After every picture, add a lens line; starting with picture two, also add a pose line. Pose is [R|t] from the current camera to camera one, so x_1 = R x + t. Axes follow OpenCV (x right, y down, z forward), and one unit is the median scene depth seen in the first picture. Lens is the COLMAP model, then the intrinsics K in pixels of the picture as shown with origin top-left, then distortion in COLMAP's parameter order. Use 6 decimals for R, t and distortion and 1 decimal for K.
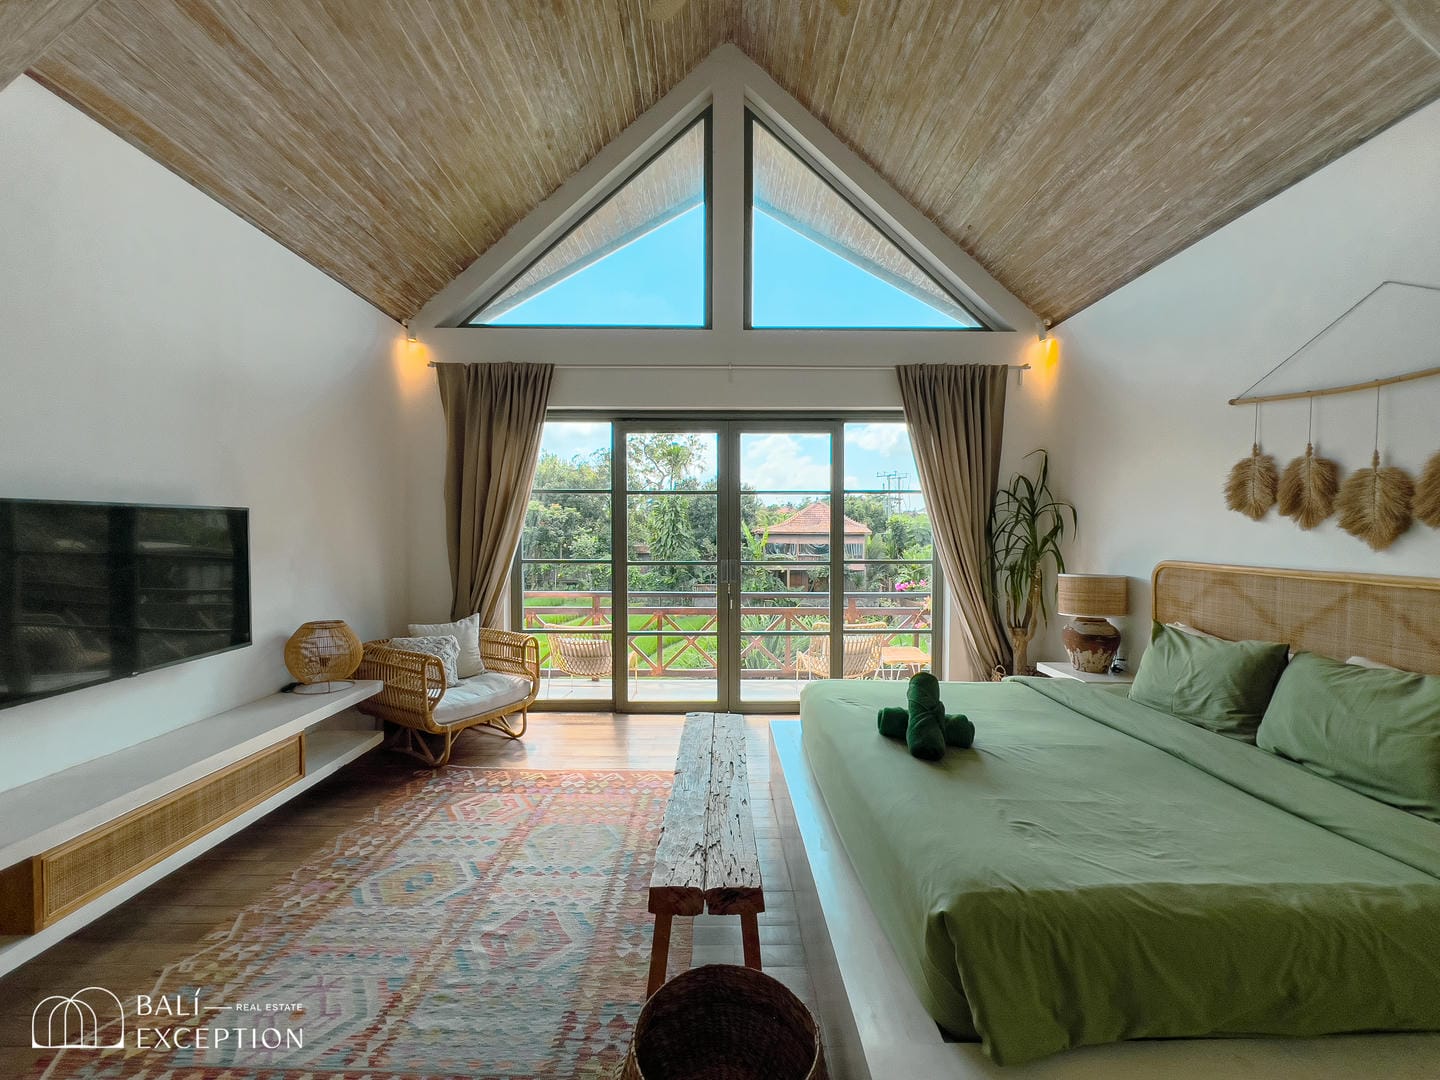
lens RADIAL K [[588.0, 0, 726.2], [0, 588.0, 548.9], [0, 0, 1]] dist [-0.004224, 0.000802]
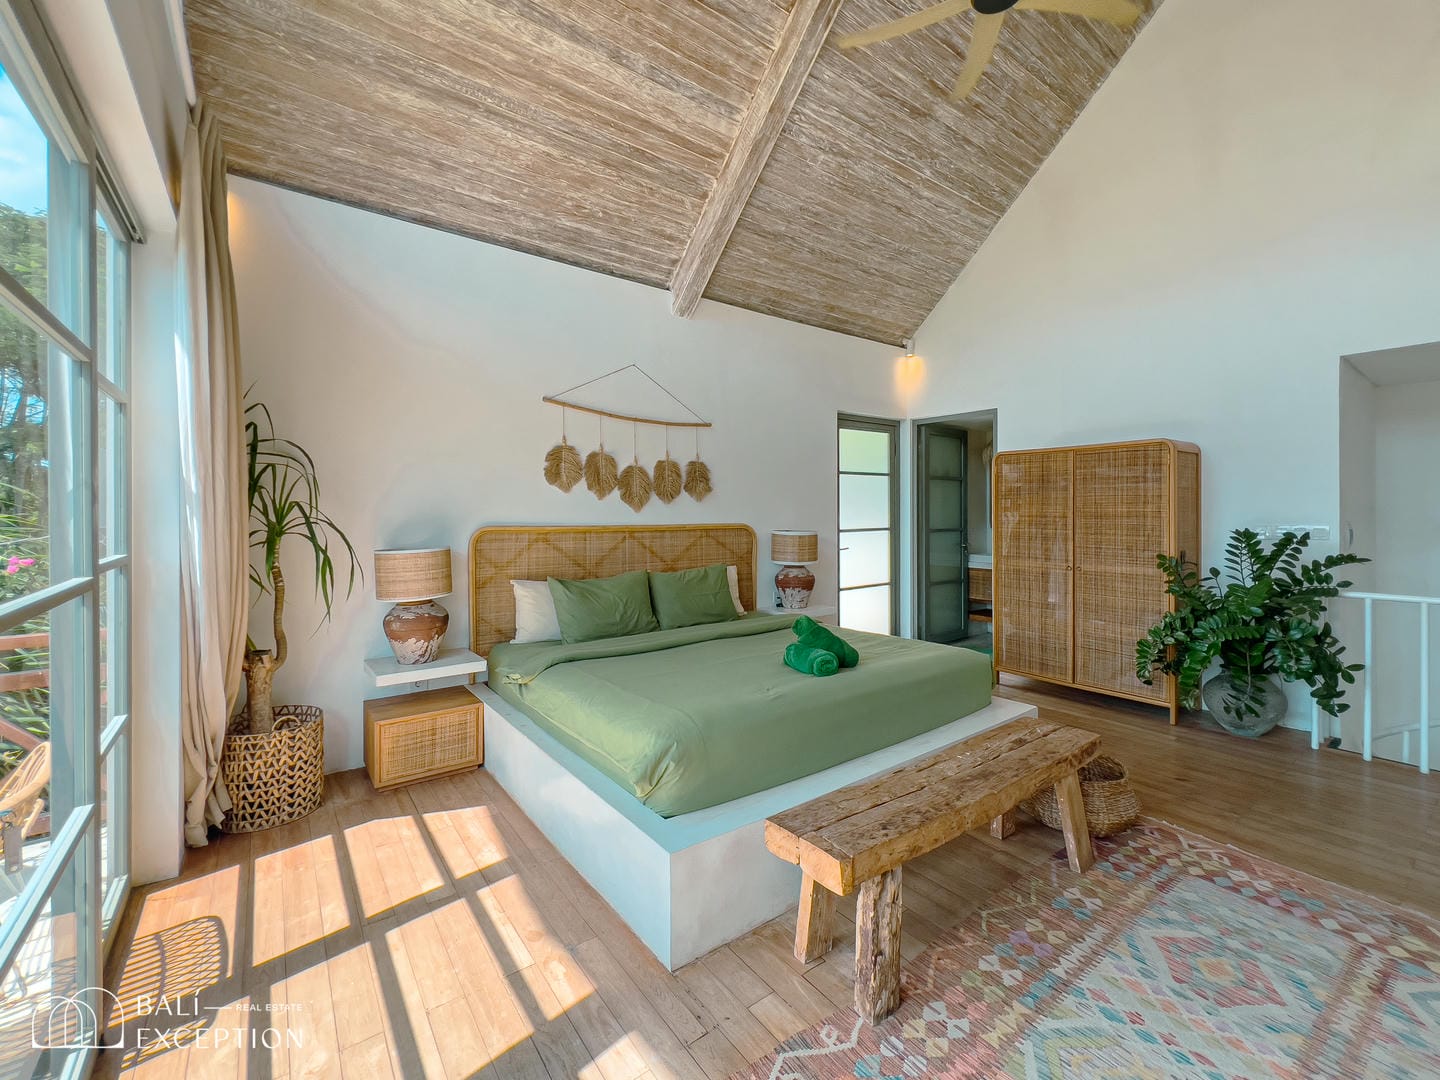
lens RADIAL K [[602.9, 0, 728.0], [0, 602.9, 514.4], [0, 0, 1]] dist [-0.003255, 0.001046]
pose [[-0.590194, -0.007191, 0.807229, -0.381736], [0.019226, 0.999551, 0.022961, -0.017694], [-0.807032, 0.029072, -0.589791, 1.261835]]
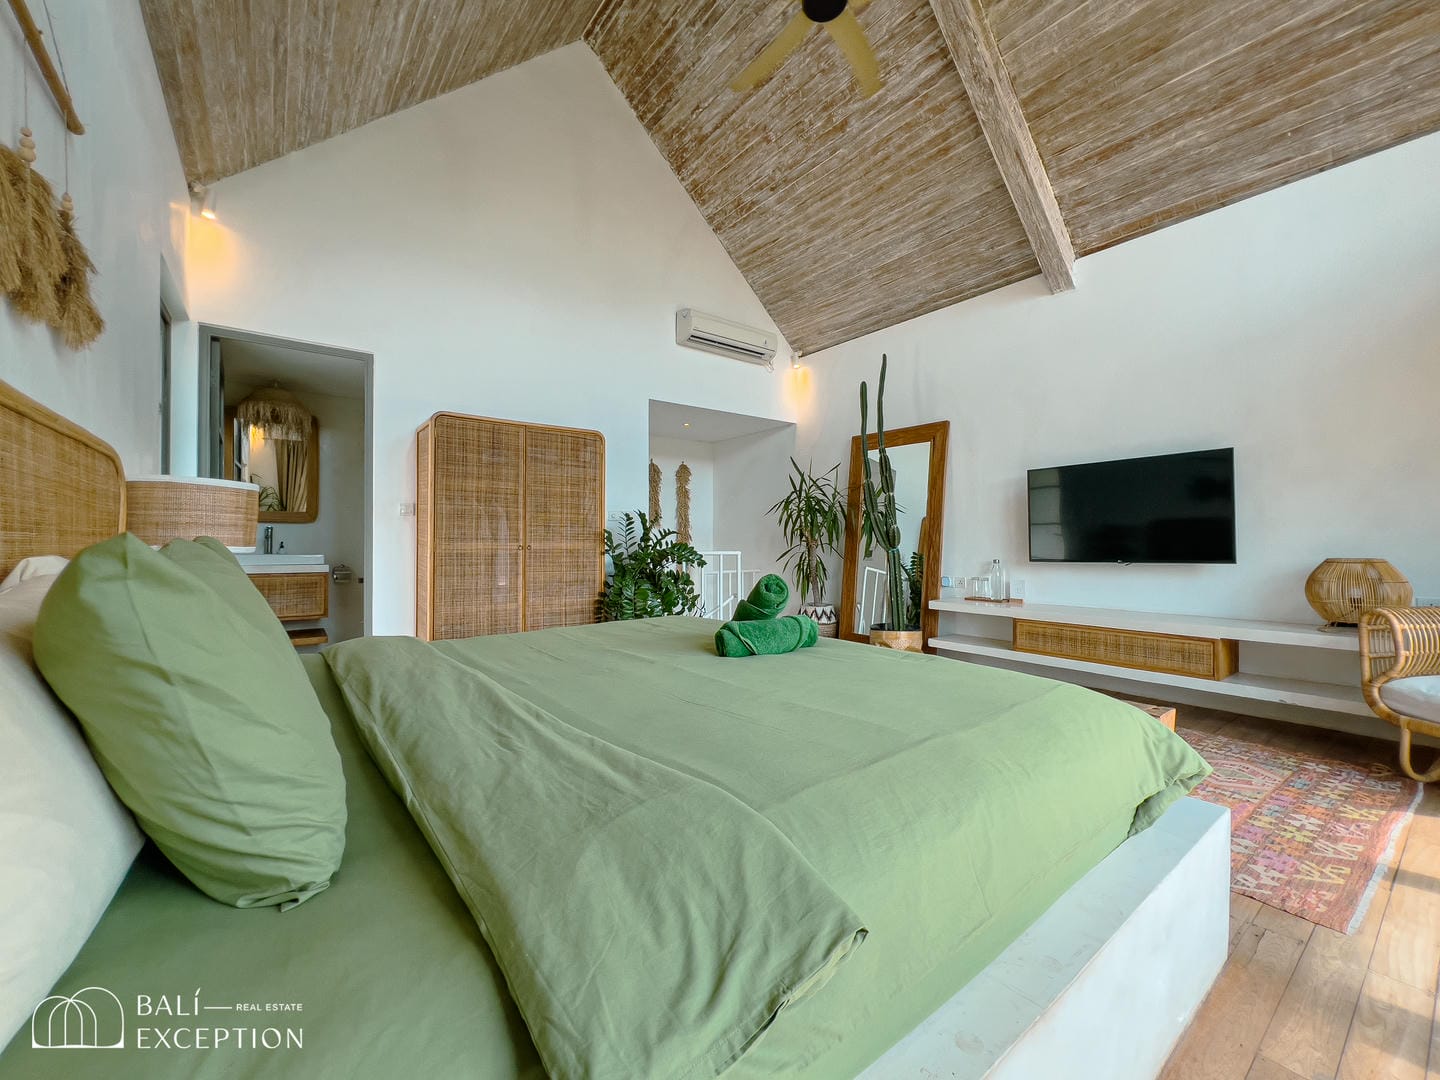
lens RADIAL K [[588.0, 0, 705.5], [0, 588.0, 539.9], [0, 0, 1]] dist [-0.004224, 0.000802]
pose [[-0.819129, -0.010723, -0.573508, 0.615300], [-0.020046, 0.999750, 0.009939, 0.105757], [0.573258, 0.019638, -0.819139, 1.128996]]
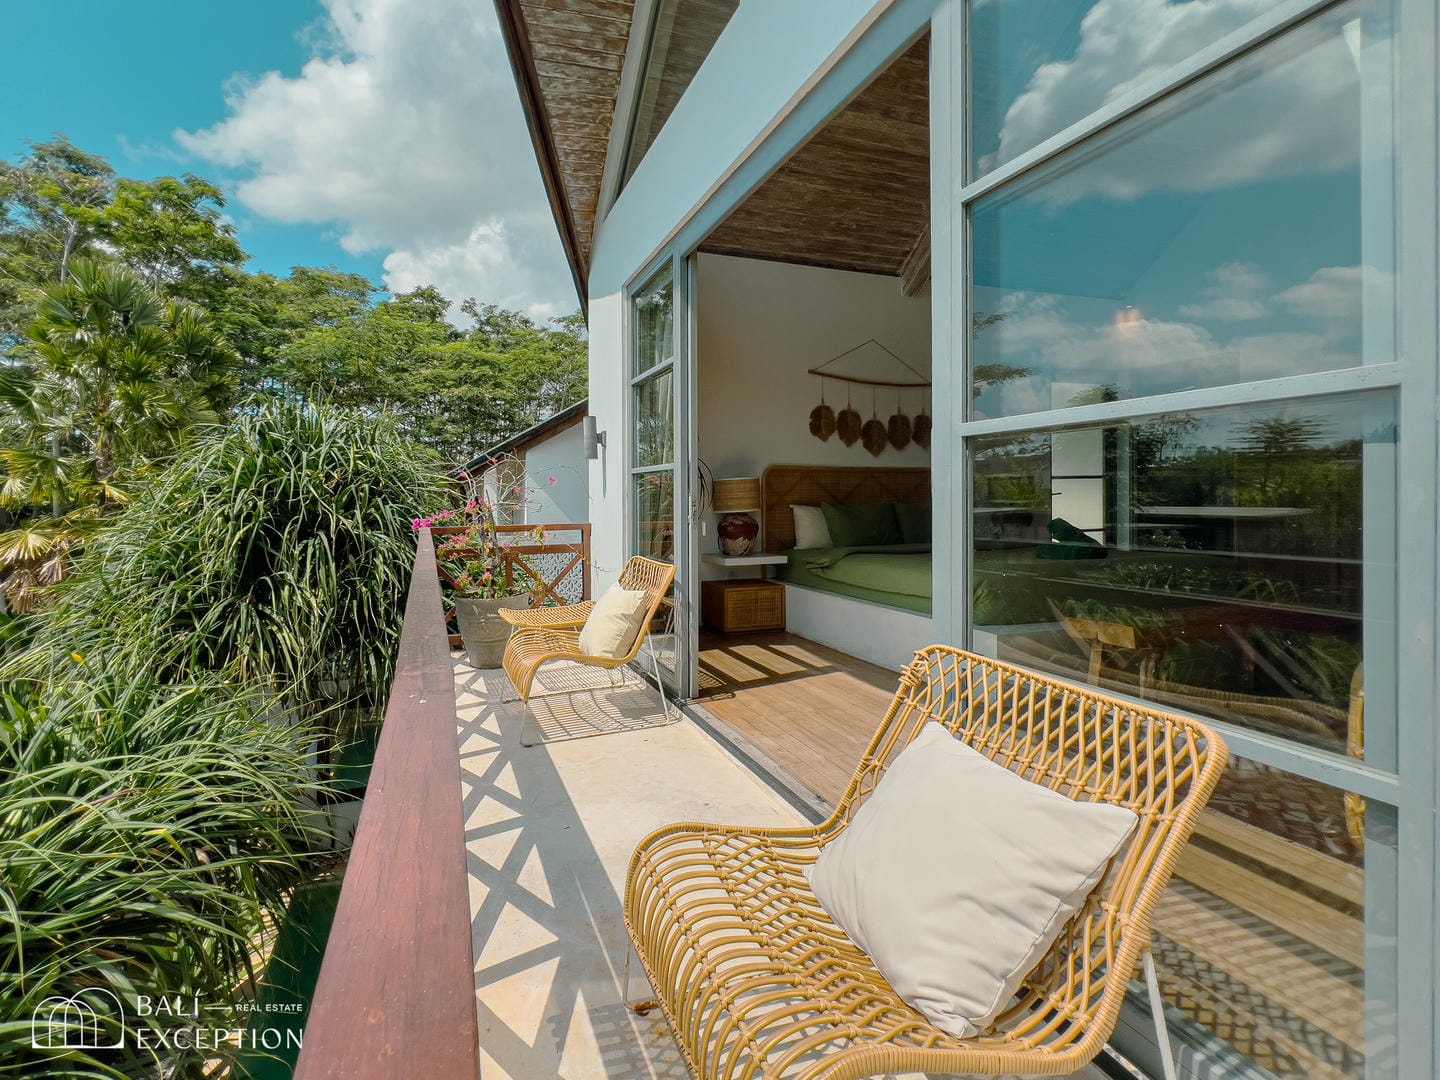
lens RADIAL K [[588.0, 0, 655.1], [0, 588.0, 494.6], [0, 0, 1]] dist [-0.004224, 0.000802]
pose [[-0.274107, -0.017755, 0.961535, -0.584915], [0.029723, 0.999196, 0.026924, 0.043321], [-0.961240, 0.035960, -0.273359, 1.658186]]
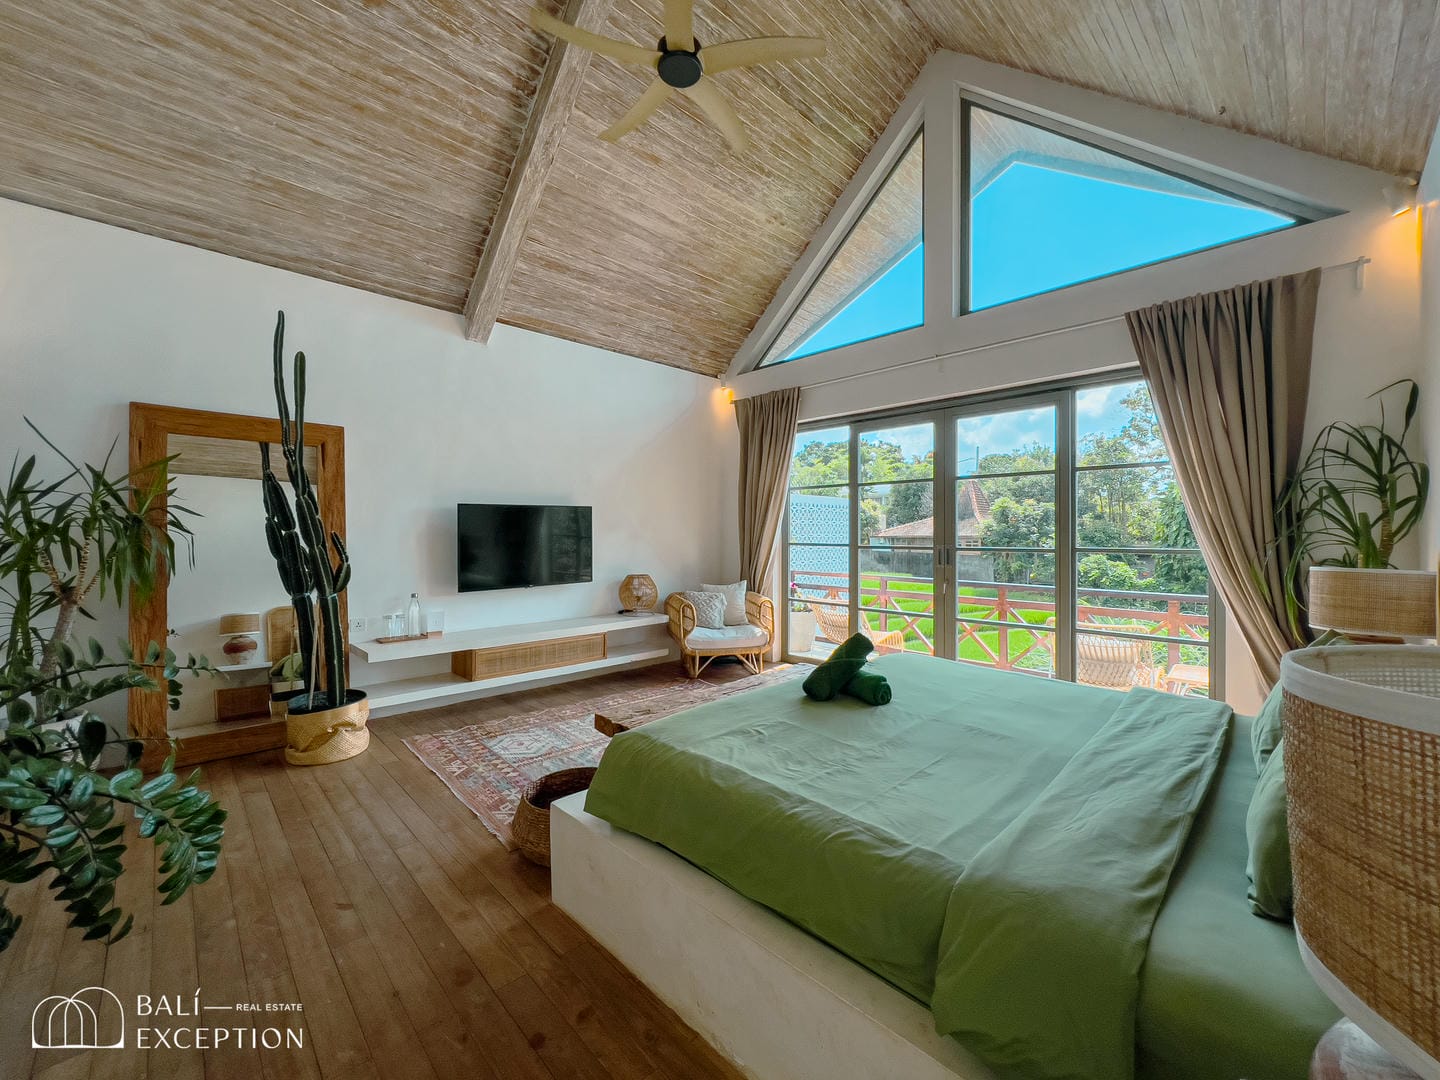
lens RADIAL K [[588.0, 0, 720.1], [0, 588.0, 530.7], [0, 0, 1]] dist [-0.004224, 0.000802]
pose [[0.683123, -0.002398, -0.730299, 0.664565], [-0.018927, 0.999601, -0.020987, 0.030780], [0.730058, 0.028160, 0.682805, 0.032173]]
